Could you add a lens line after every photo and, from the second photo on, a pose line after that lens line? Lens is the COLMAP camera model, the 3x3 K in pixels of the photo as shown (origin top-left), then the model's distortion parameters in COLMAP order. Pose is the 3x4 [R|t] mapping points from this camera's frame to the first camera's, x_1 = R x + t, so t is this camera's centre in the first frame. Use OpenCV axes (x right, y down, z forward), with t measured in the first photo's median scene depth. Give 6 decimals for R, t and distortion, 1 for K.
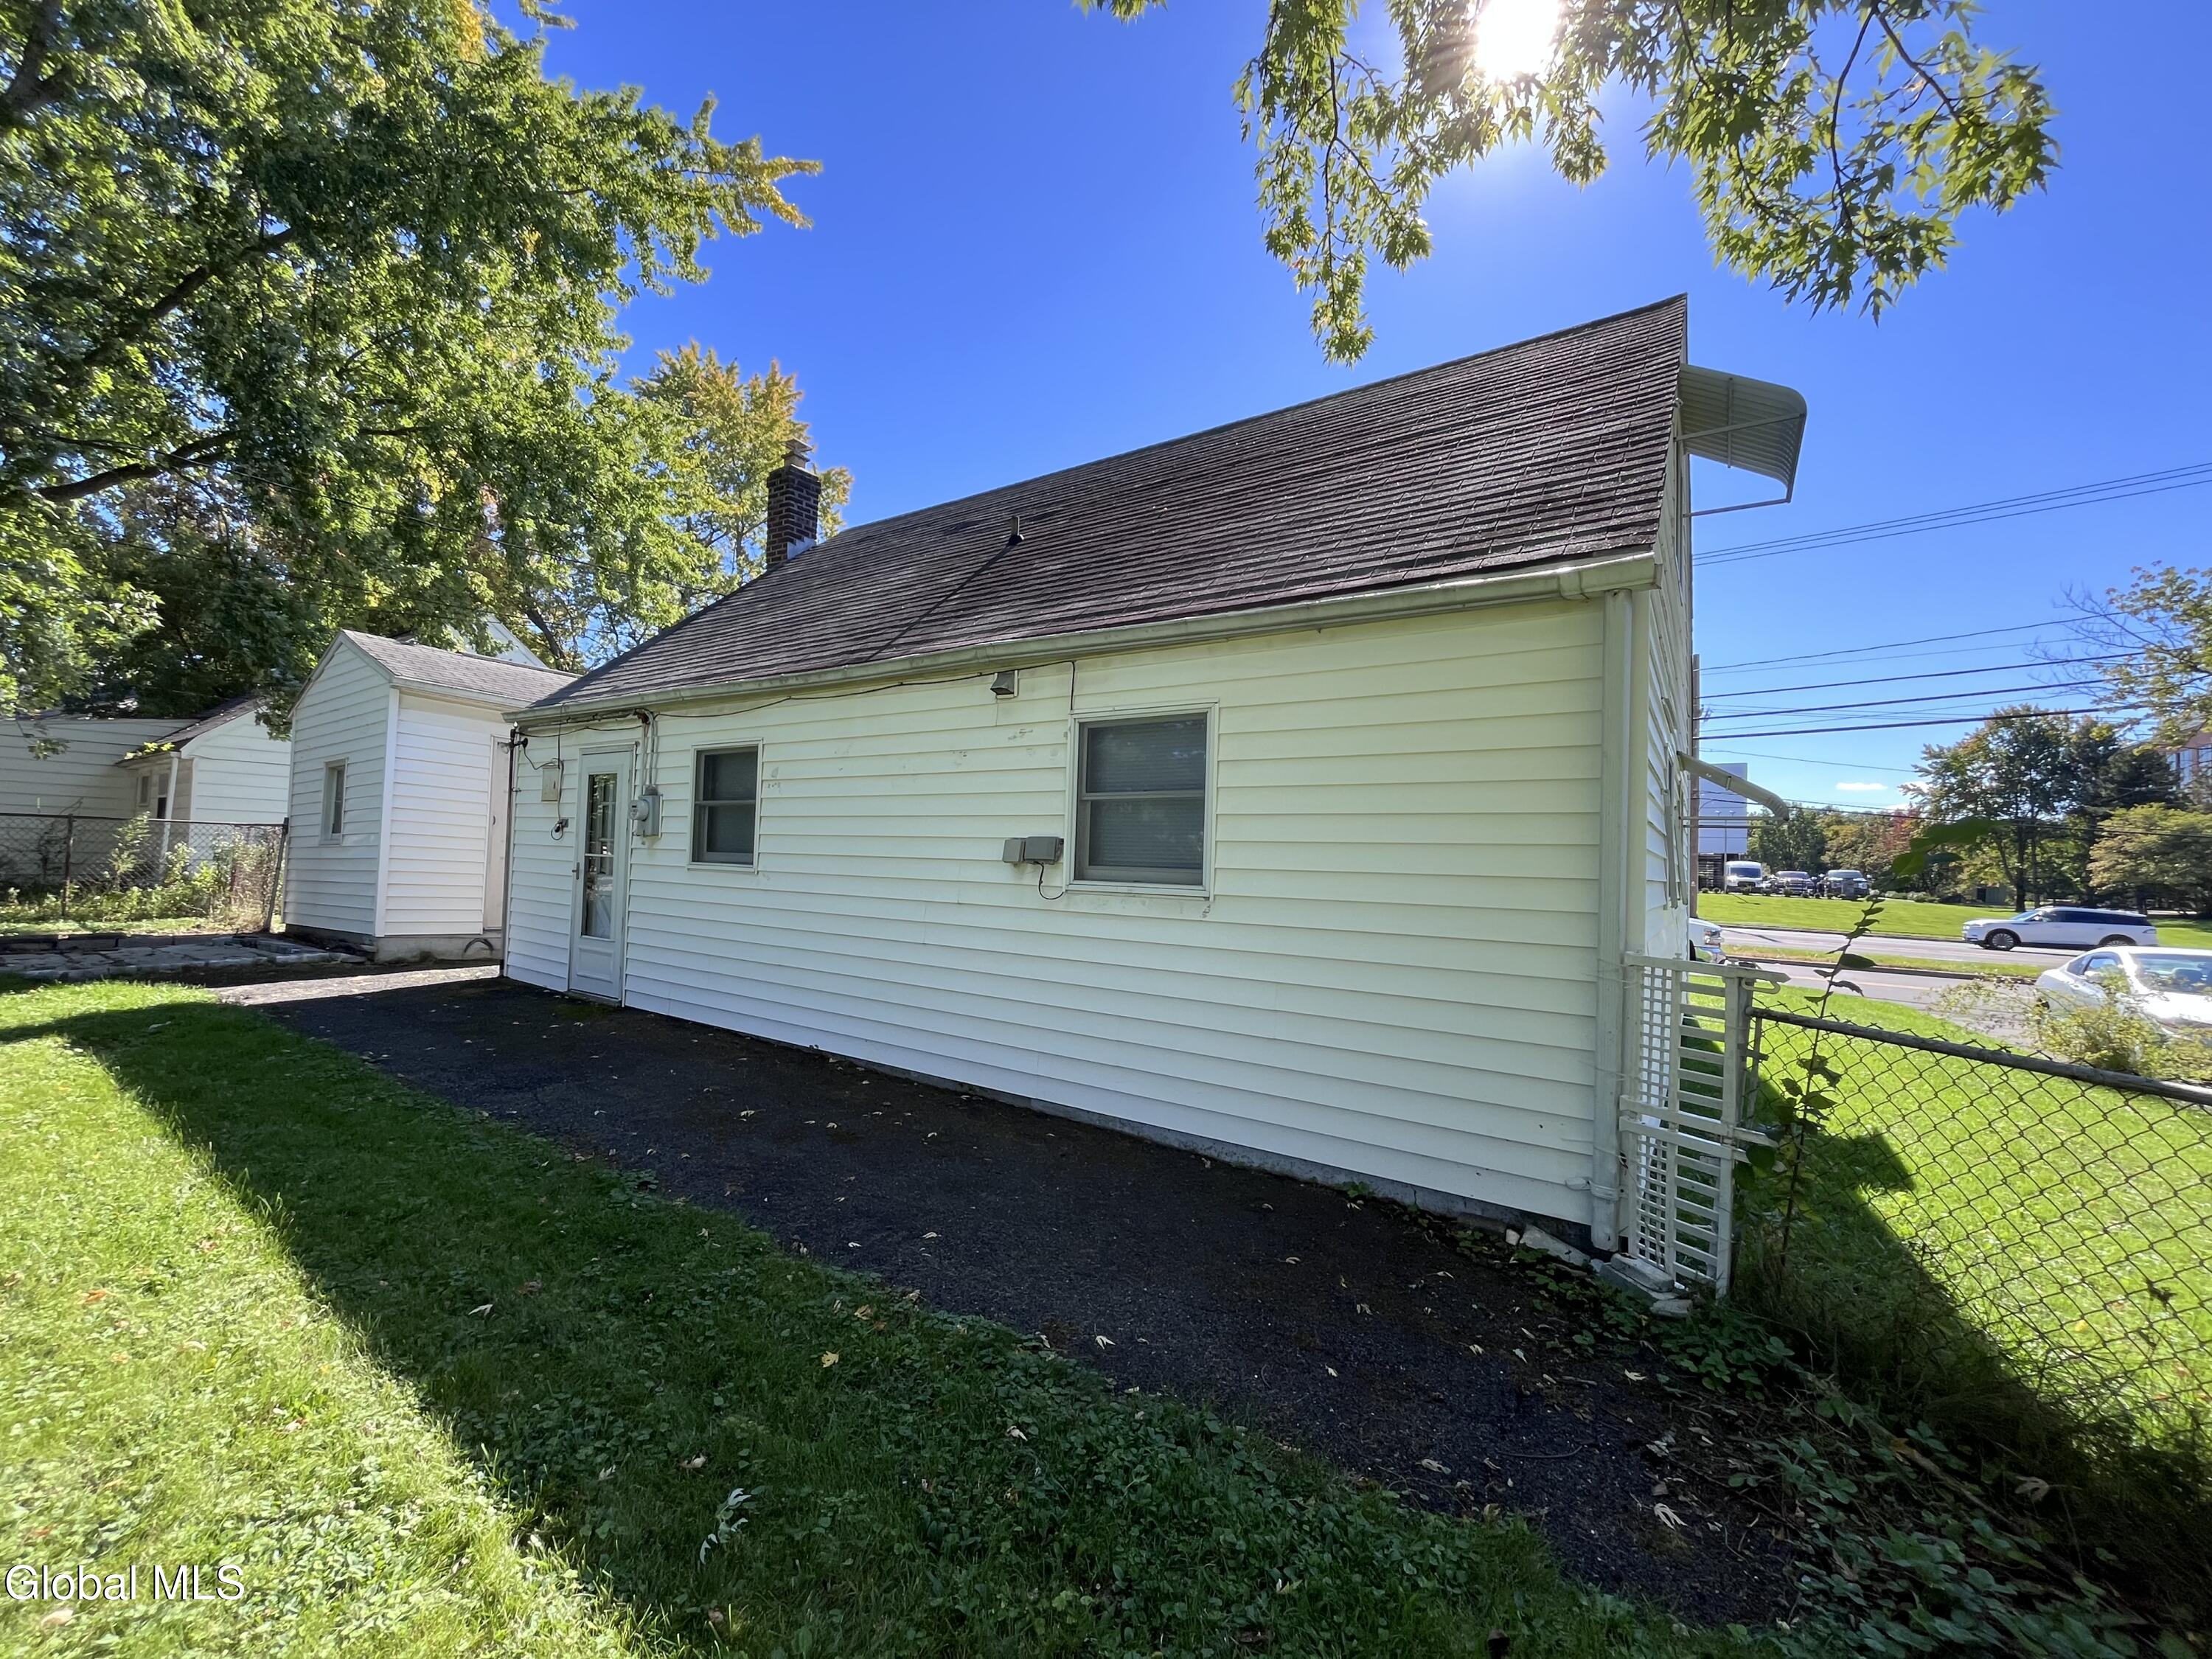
lens RADIAL K [[892.4, 0, 1085.4], [0, 892.4, 818.1], [0, 0, 1]] dist [-0.001982, -0.000361]
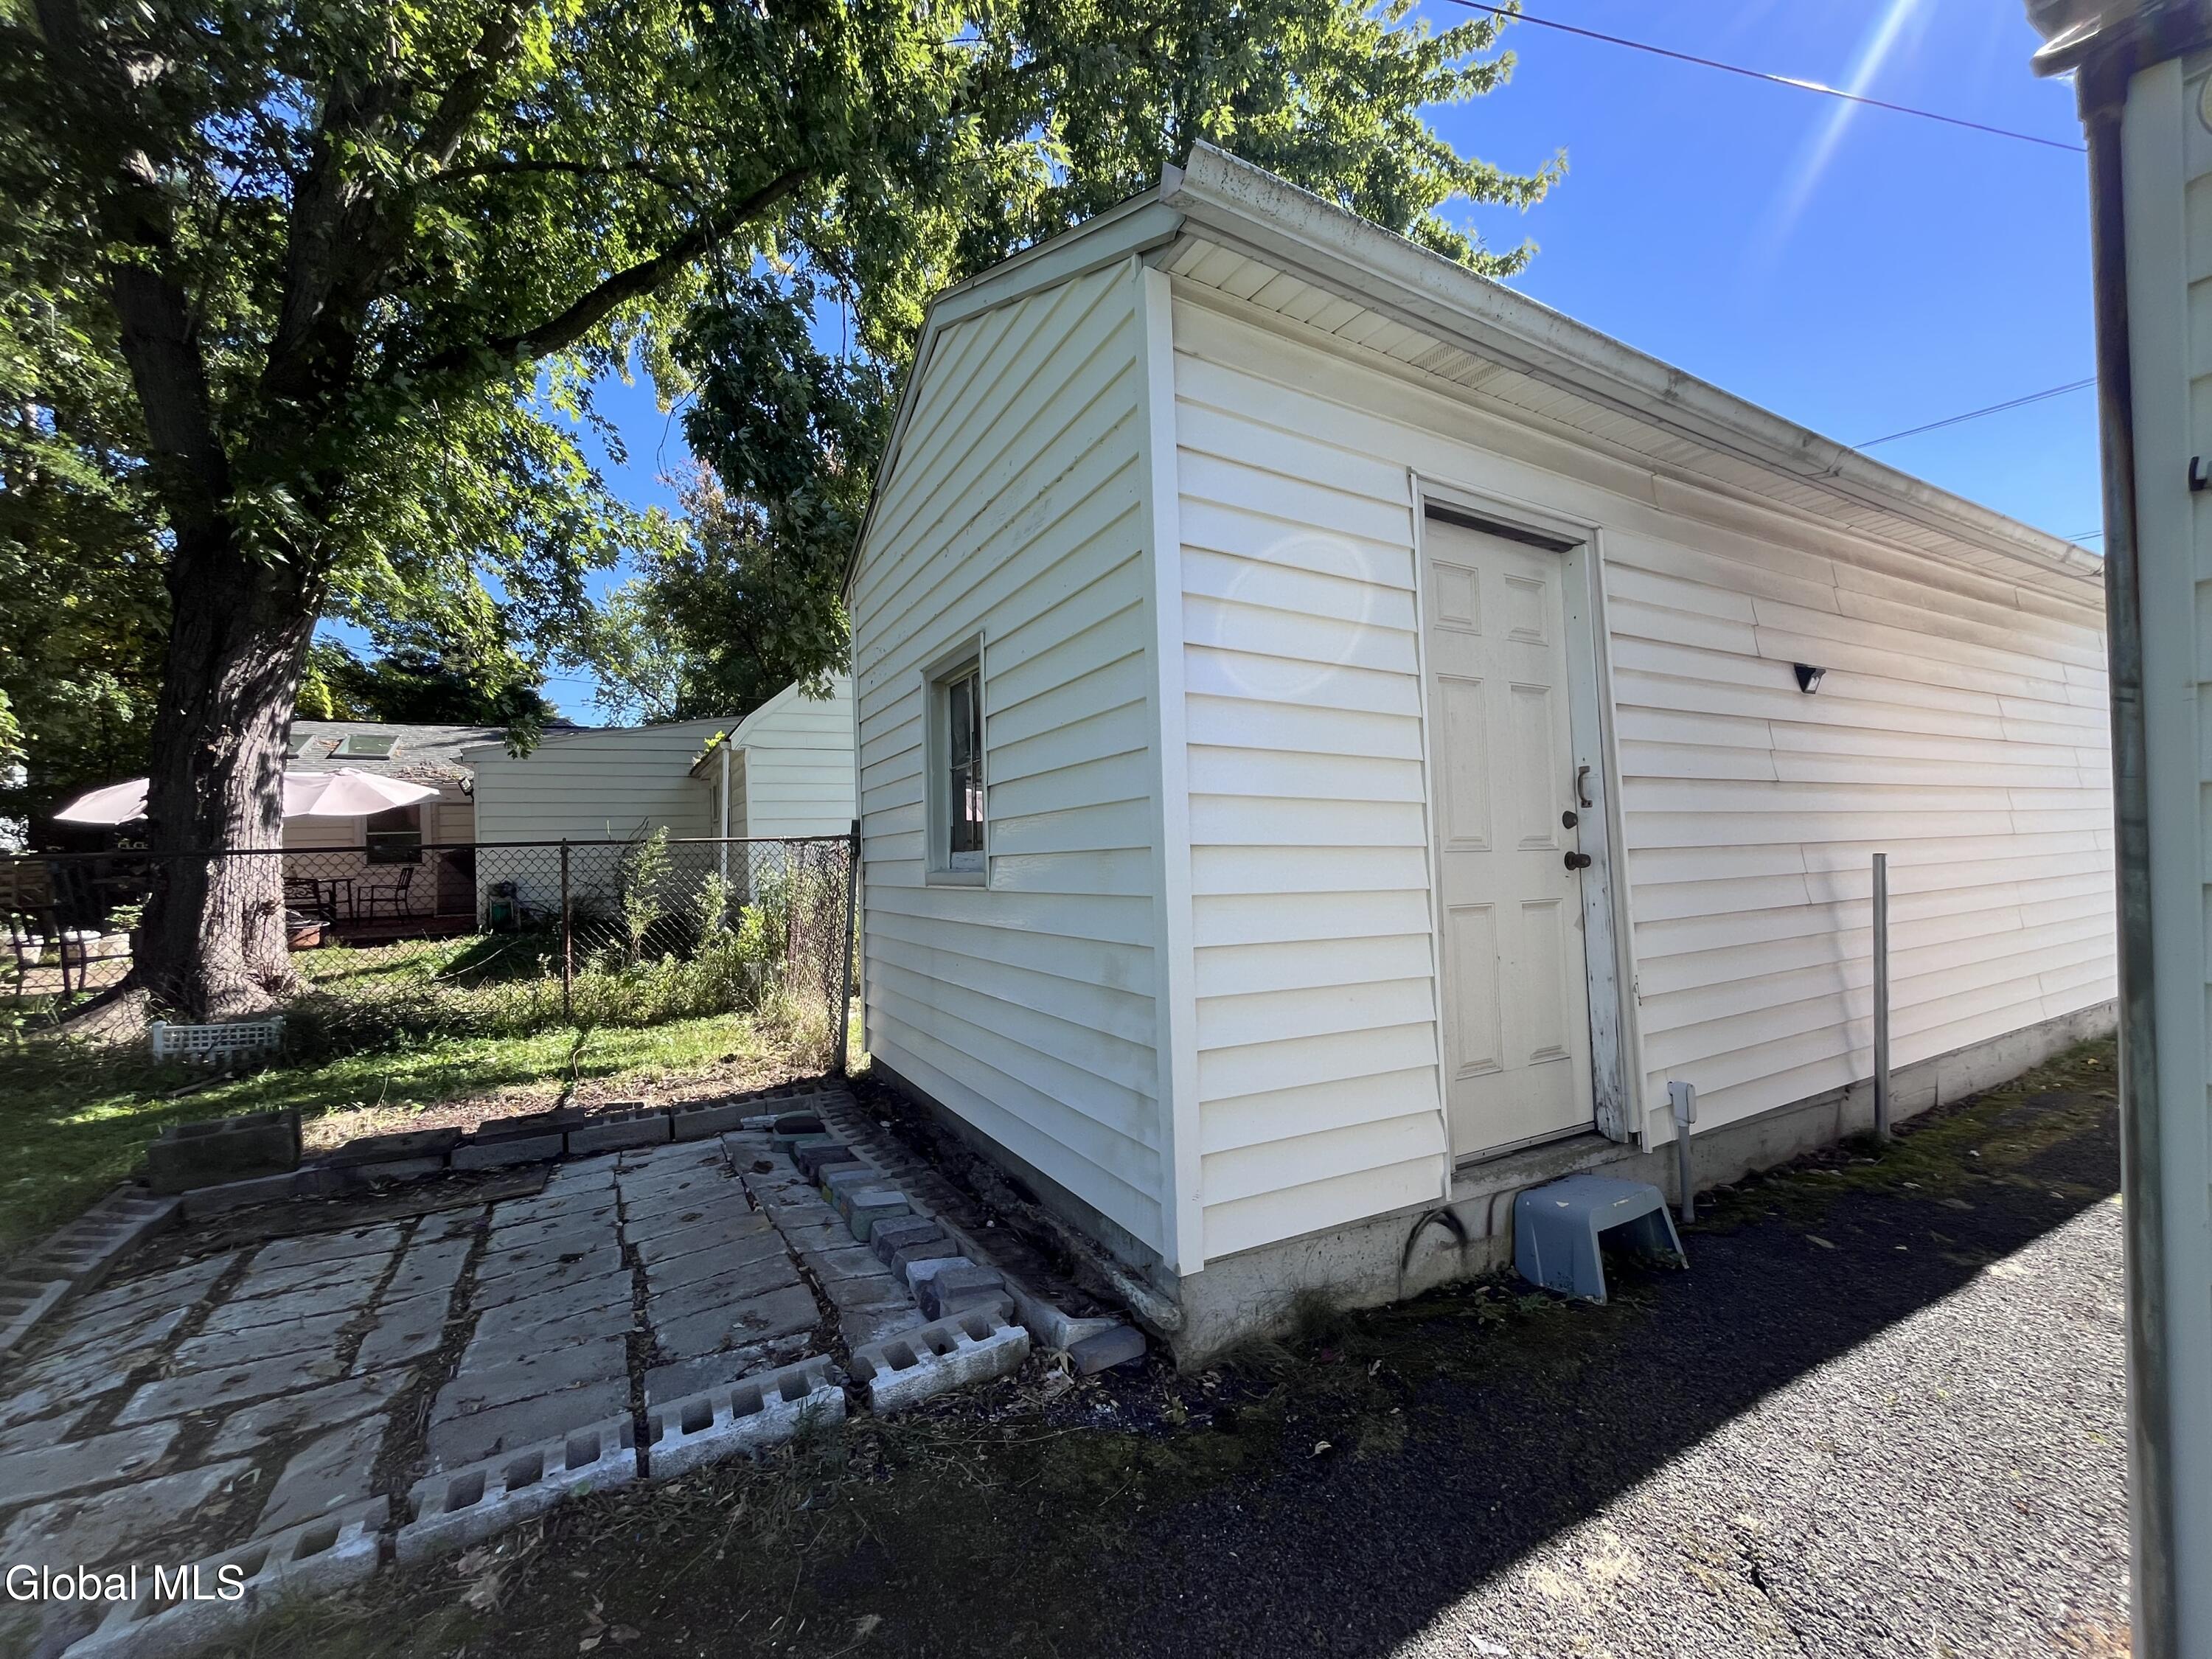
lens RADIAL K [[892.4, 0, 1118.6], [0, 892.4, 831.3], [0, 0, 1]] dist [-0.001982, -0.000361]
pose [[0.899700, -0.057915, -0.432649, -0.527229], [0.075192, 0.996906, 0.022916, 0.004369], [0.429983, -0.053149, 0.901271, 0.590682]]
